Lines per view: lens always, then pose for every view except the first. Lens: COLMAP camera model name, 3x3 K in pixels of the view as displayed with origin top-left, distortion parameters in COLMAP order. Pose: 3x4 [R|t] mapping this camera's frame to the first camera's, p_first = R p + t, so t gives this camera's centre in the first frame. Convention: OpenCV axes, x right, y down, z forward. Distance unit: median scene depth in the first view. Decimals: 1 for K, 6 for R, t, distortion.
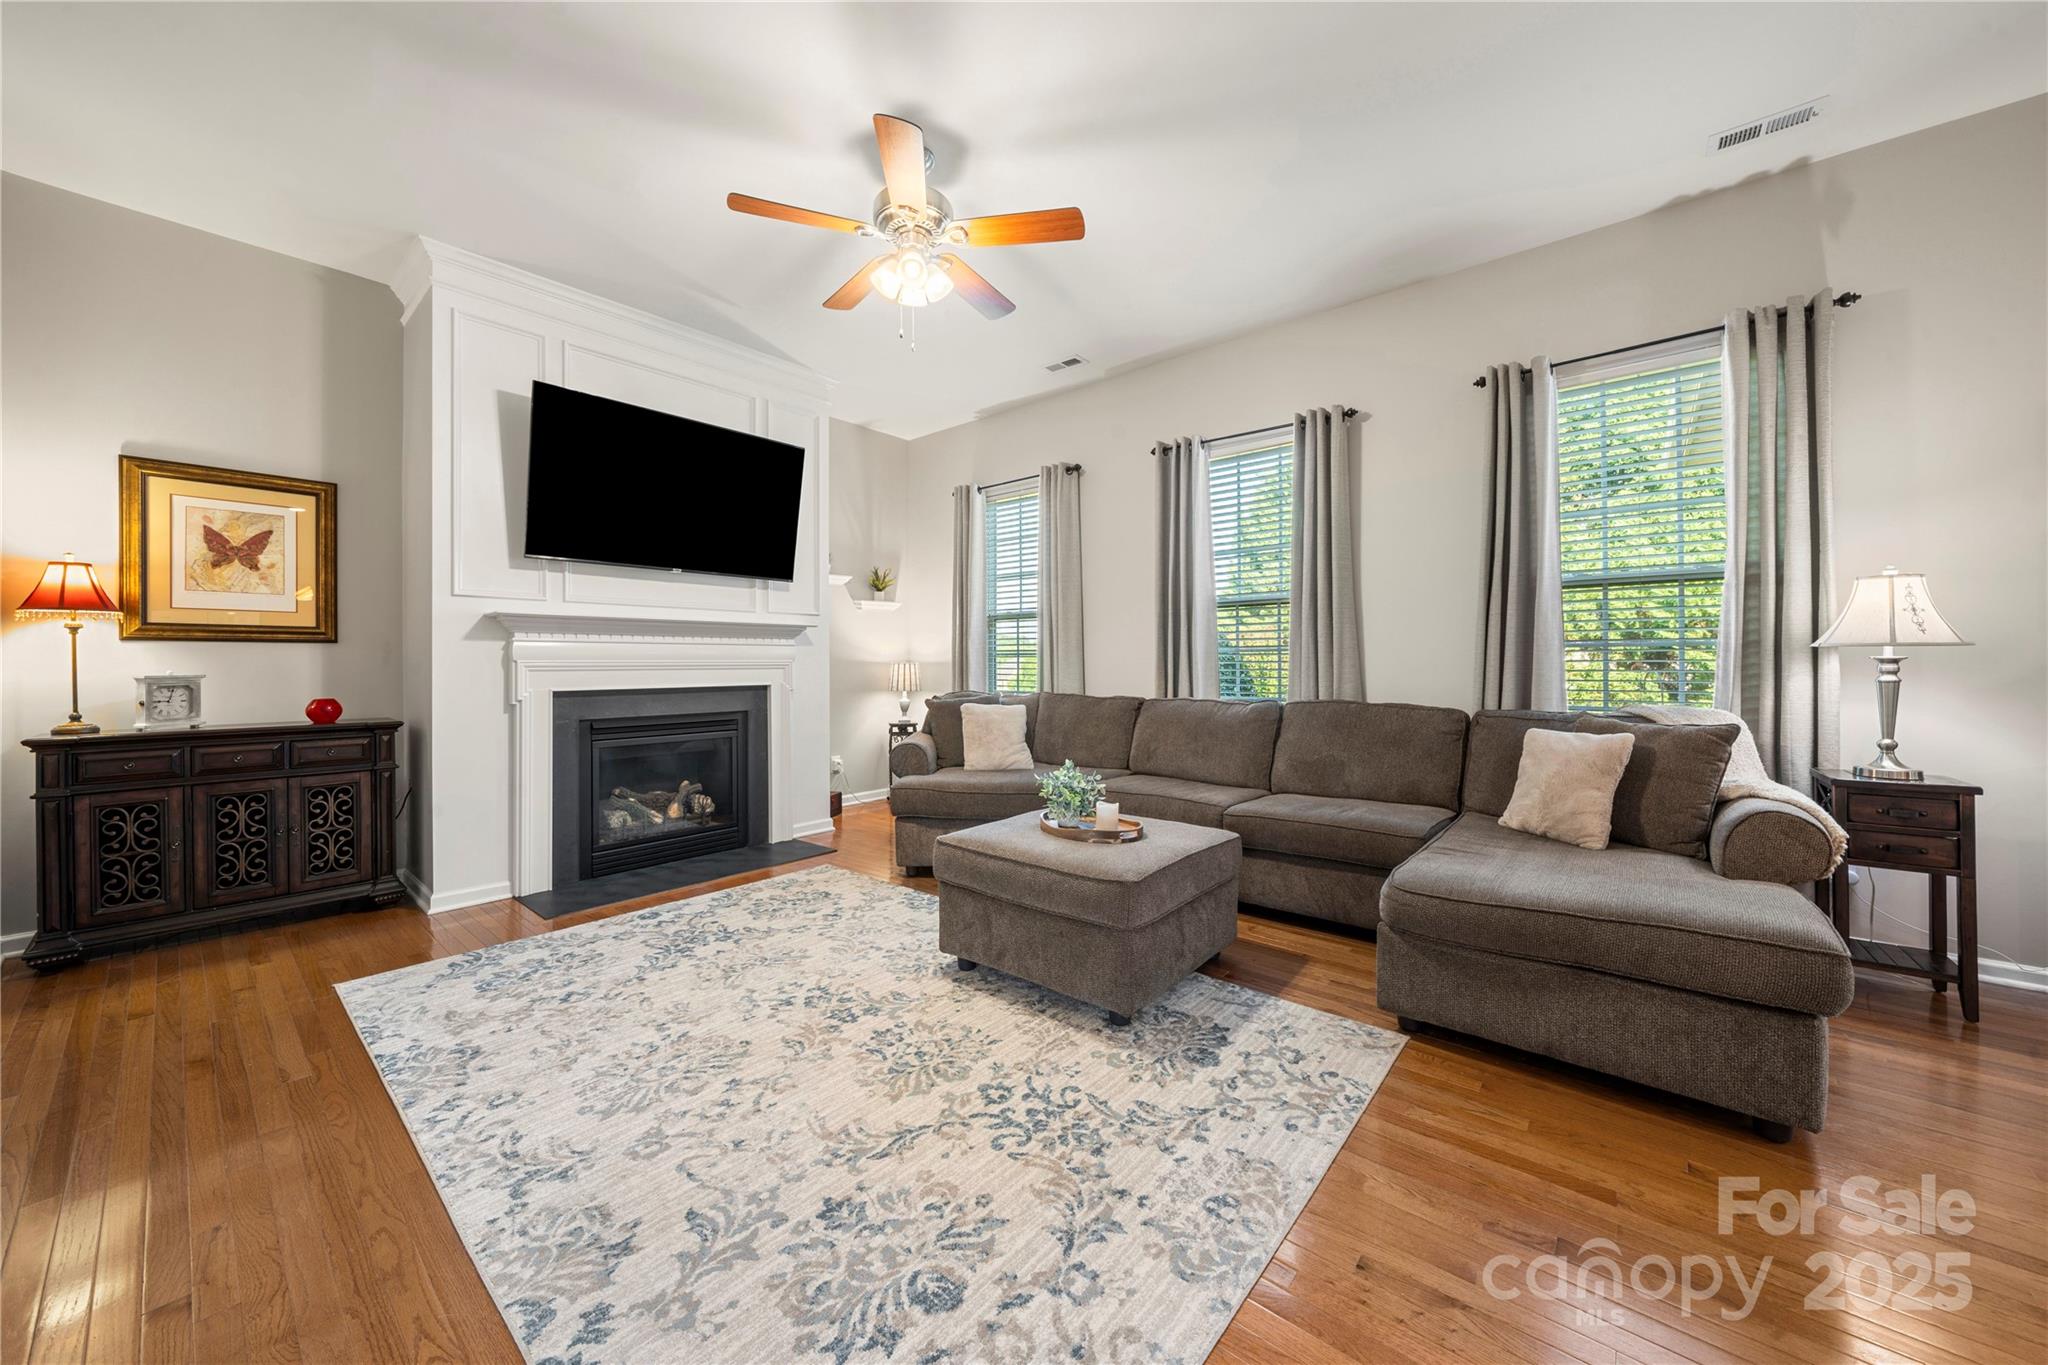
lens RADIAL K [[728.5, 0, 1024.1], [0, 728.5, 662.6], [0, 0, 1]] dist [-0.001517, -0.000383]
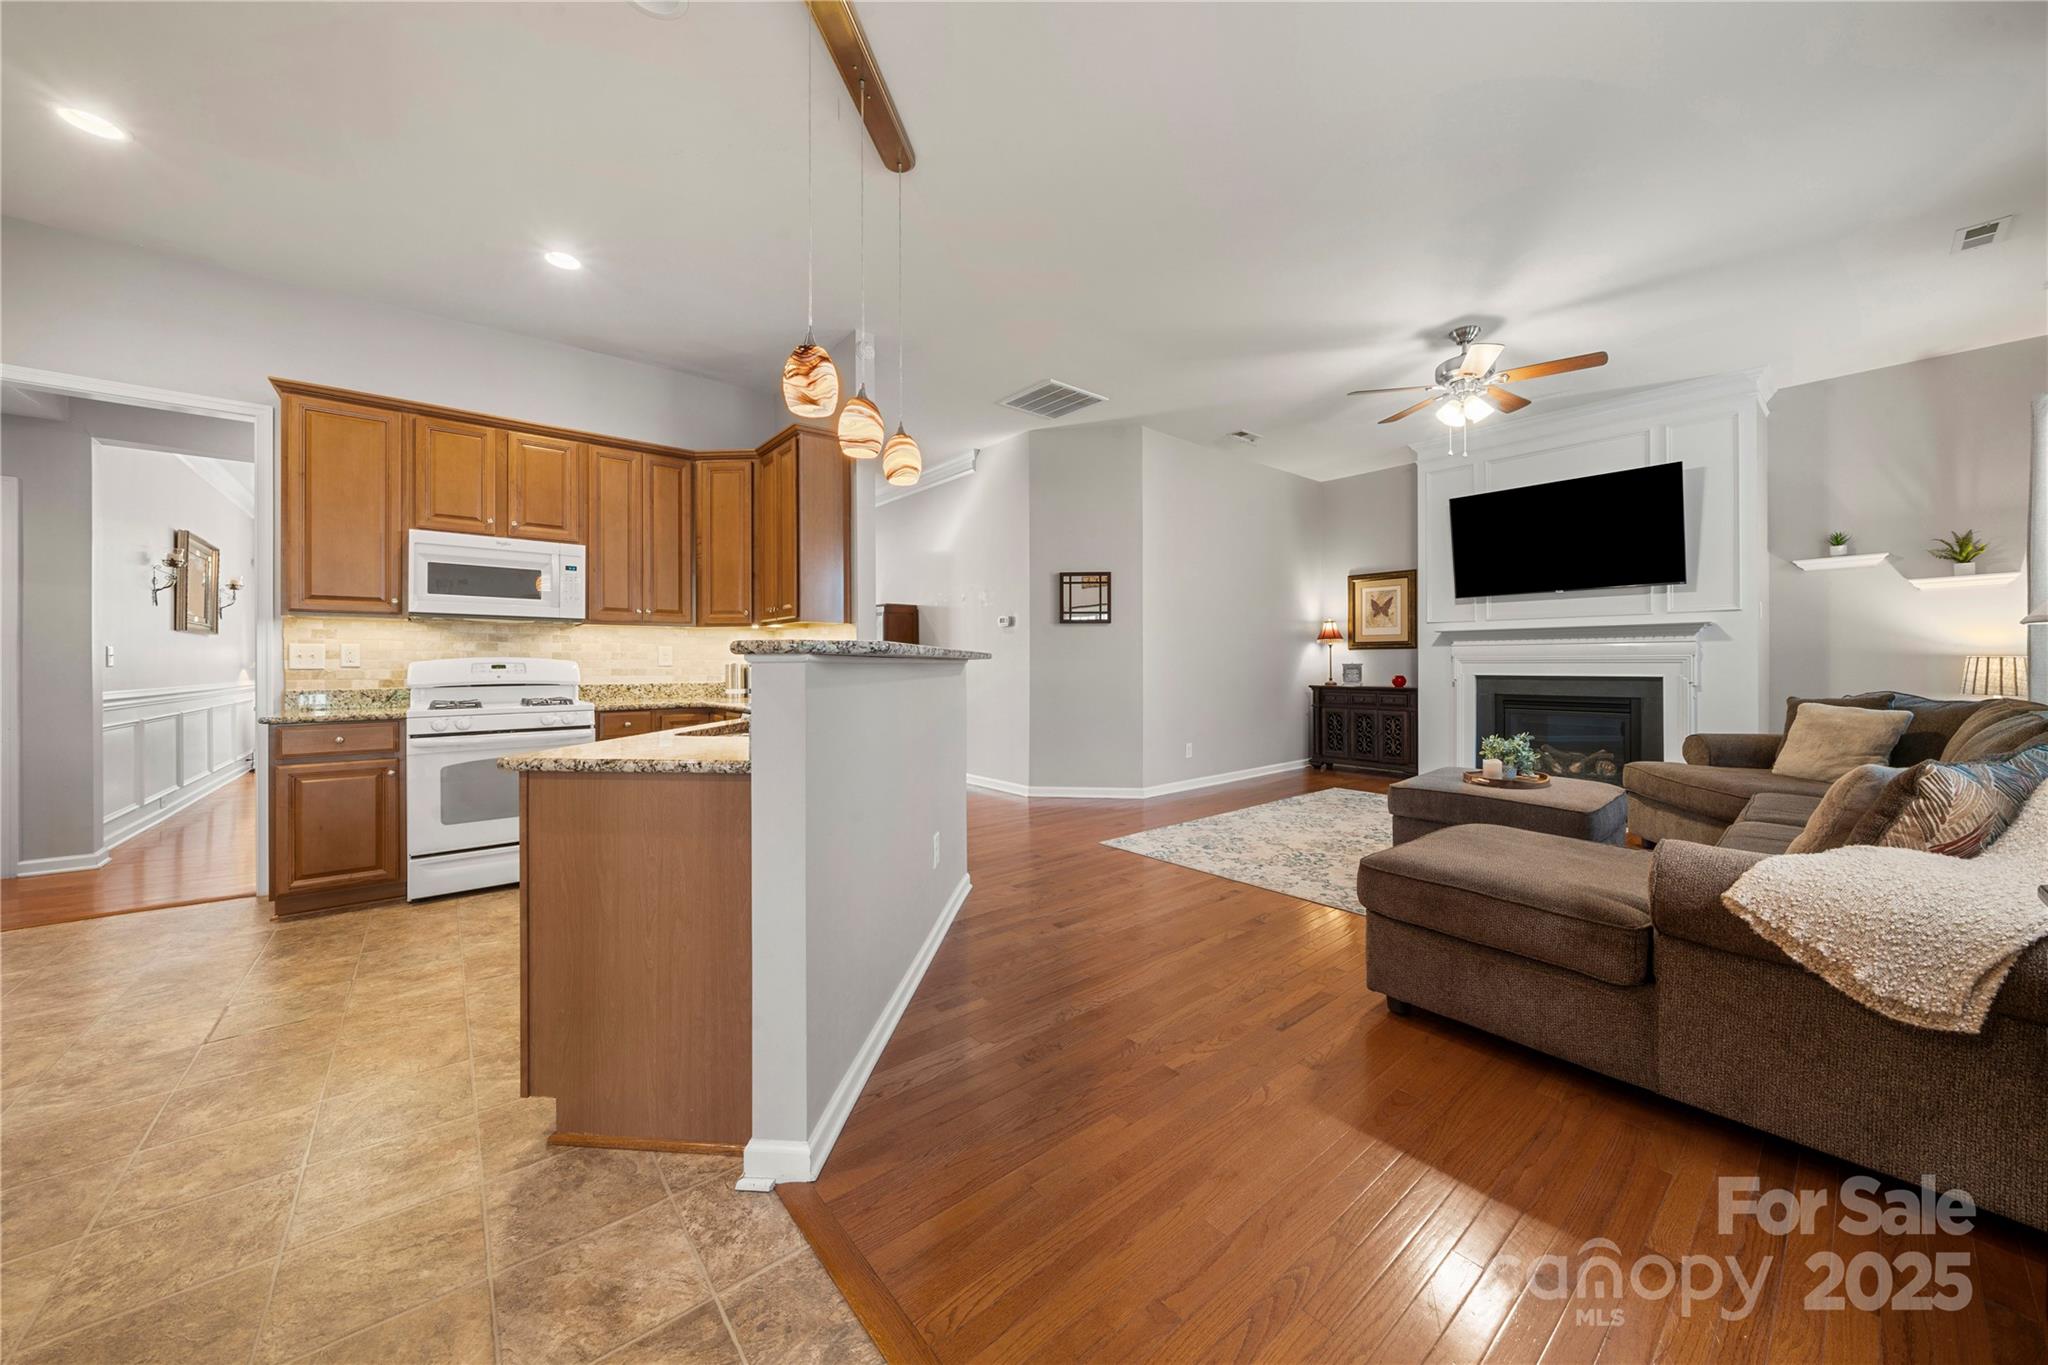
lens RADIAL K [[704.1, 0, 1020.4], [0, 704.1, 667.5], [0, 0, 1]] dist [-0.001387, -0.000078]
pose [[-0.172026, 0.012111, -0.985018, 1.759882], [0.004526, 0.999924, 0.011504, -0.002216], [0.985082, -0.002479, -0.172068, 0.384314]]
